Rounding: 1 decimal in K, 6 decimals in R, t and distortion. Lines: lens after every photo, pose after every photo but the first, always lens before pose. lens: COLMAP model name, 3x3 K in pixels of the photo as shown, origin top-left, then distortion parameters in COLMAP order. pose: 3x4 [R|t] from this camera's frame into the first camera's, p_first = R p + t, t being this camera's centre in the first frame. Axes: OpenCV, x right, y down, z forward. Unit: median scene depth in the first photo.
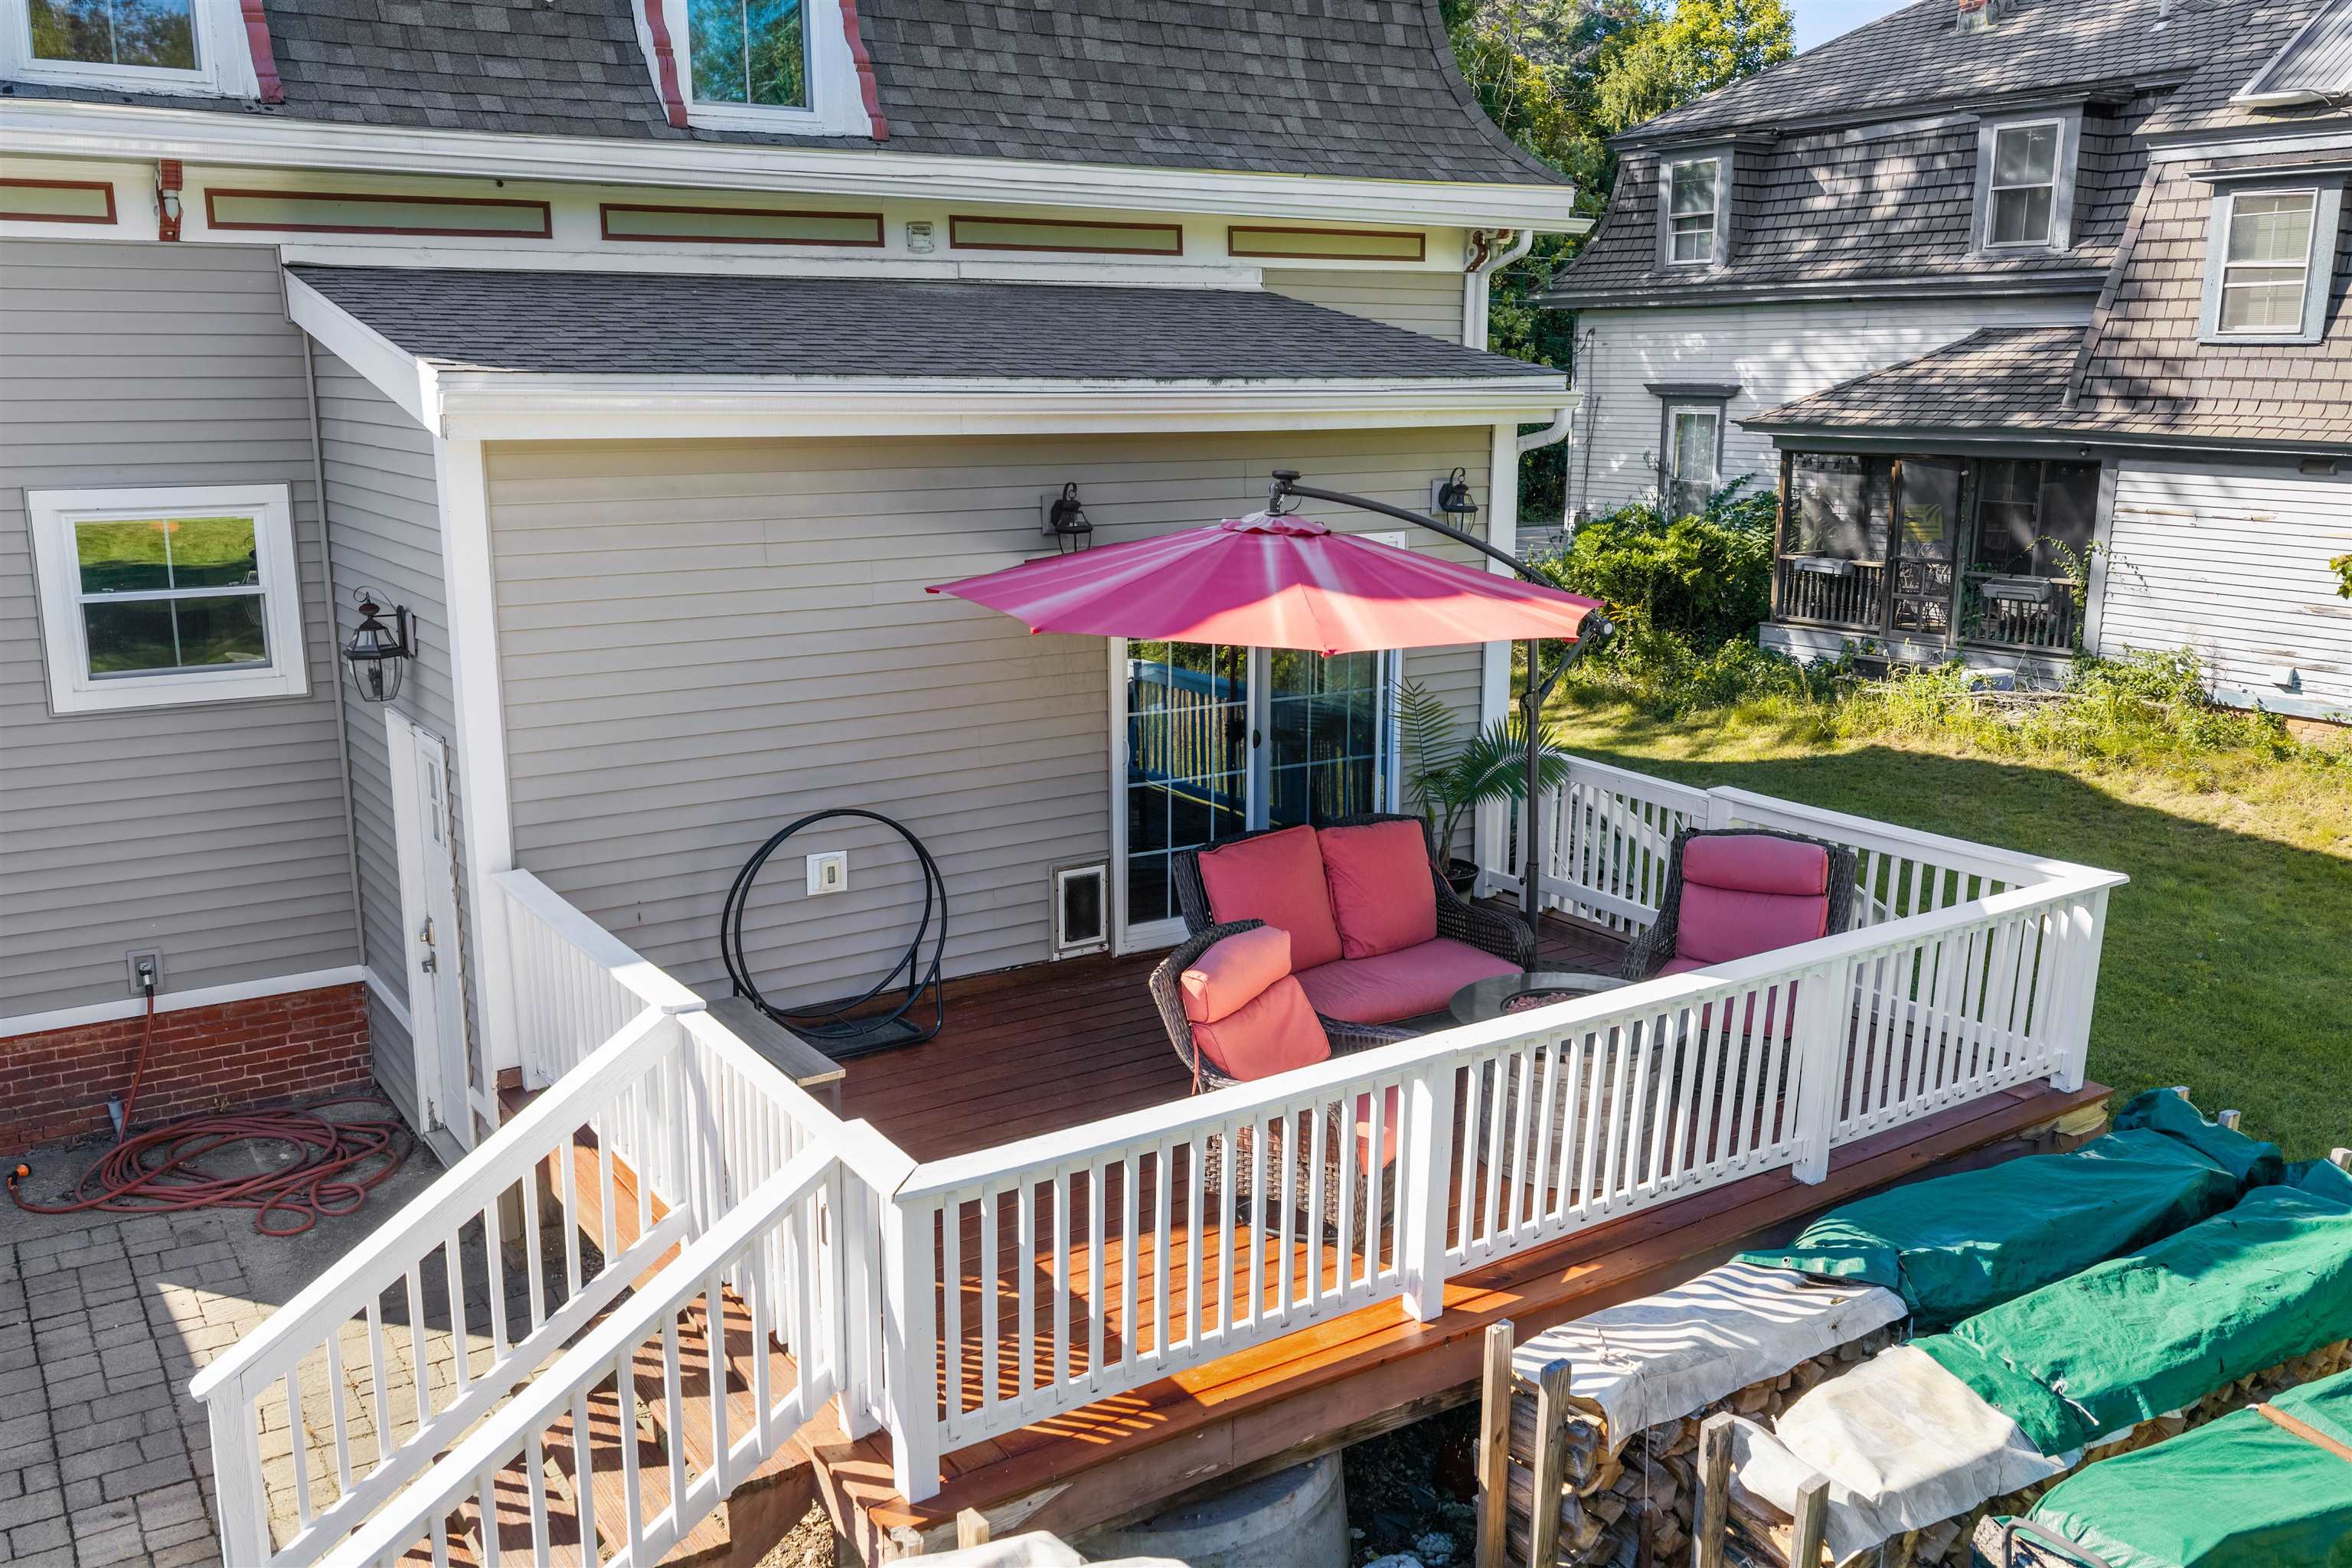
lens RADIAL K [[1932.8, 0, 1211.7], [0, 1932.8, 779.3], [0, 0, 1]] dist [0.005039, 0.008330]
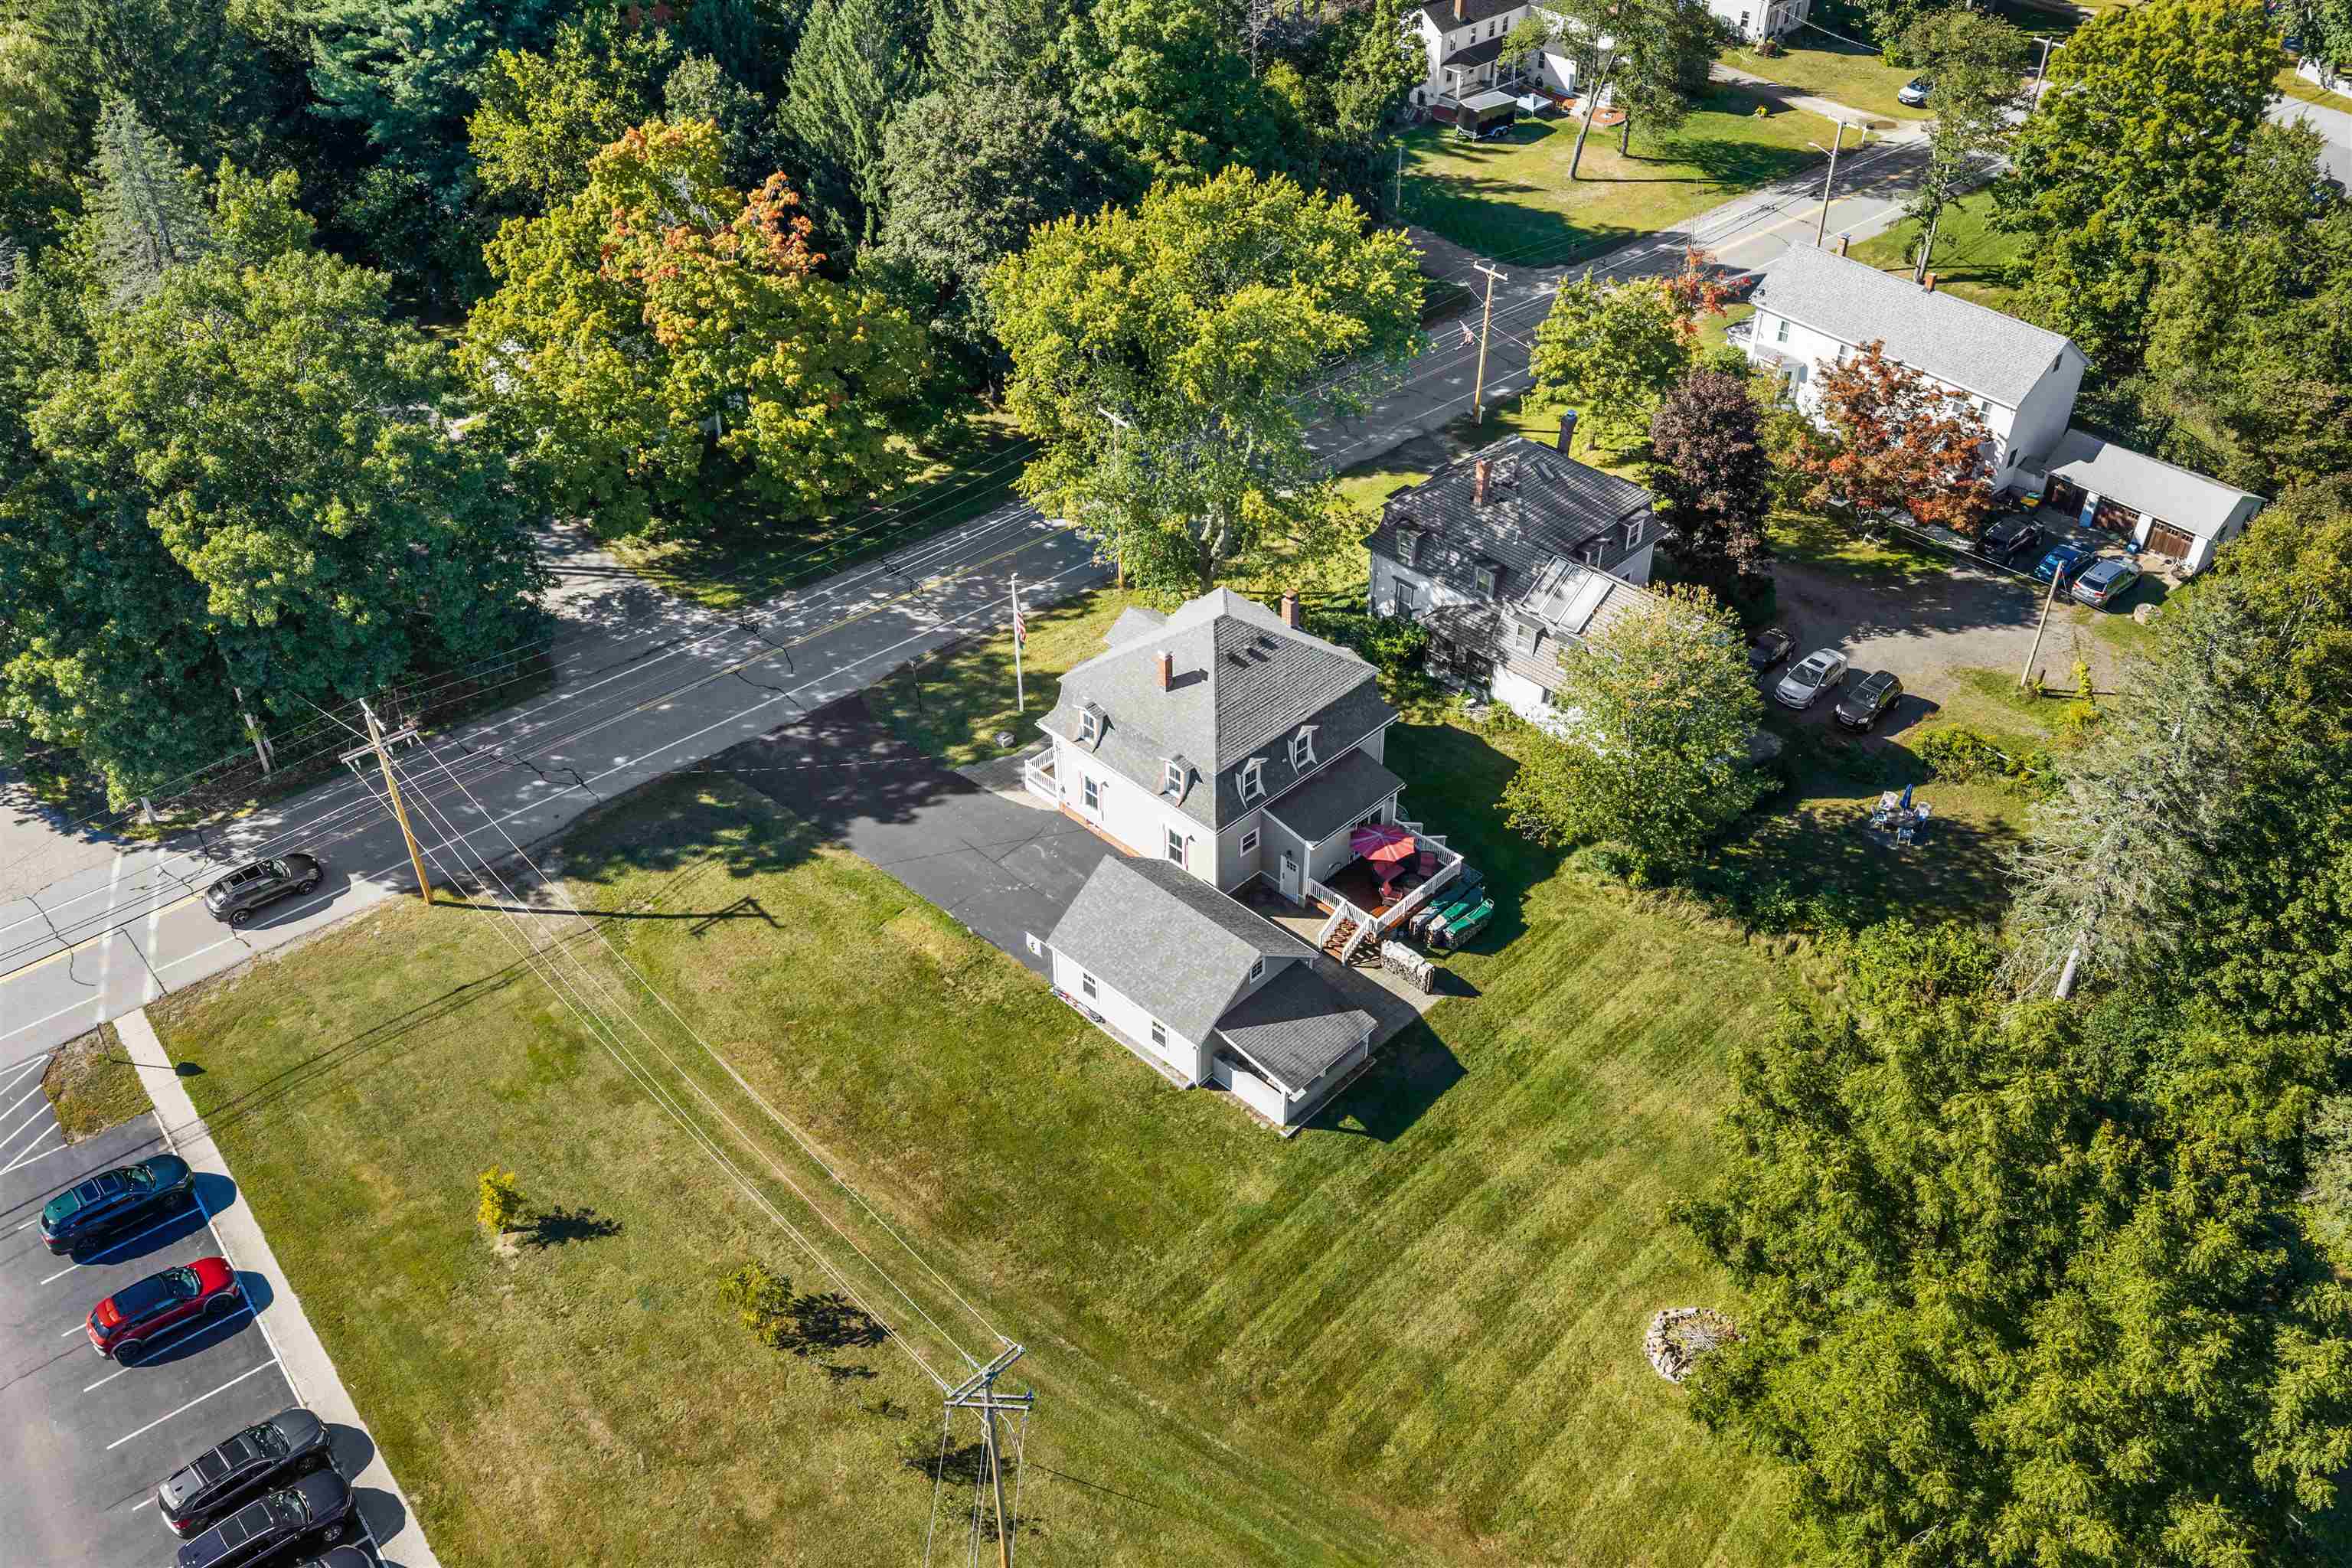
lens RADIAL K [[1898.7, 0, 1177.0], [0, 1898.7, 814.6], [0, 0, 1]] dist [0.003830, -0.000981]
pose [[0.982261, -0.127399, 0.137594, -1.003318], [0.048035, 0.880237, 0.472098, -2.109379], [-0.181260, -0.457114, 0.870742, -3.124638]]
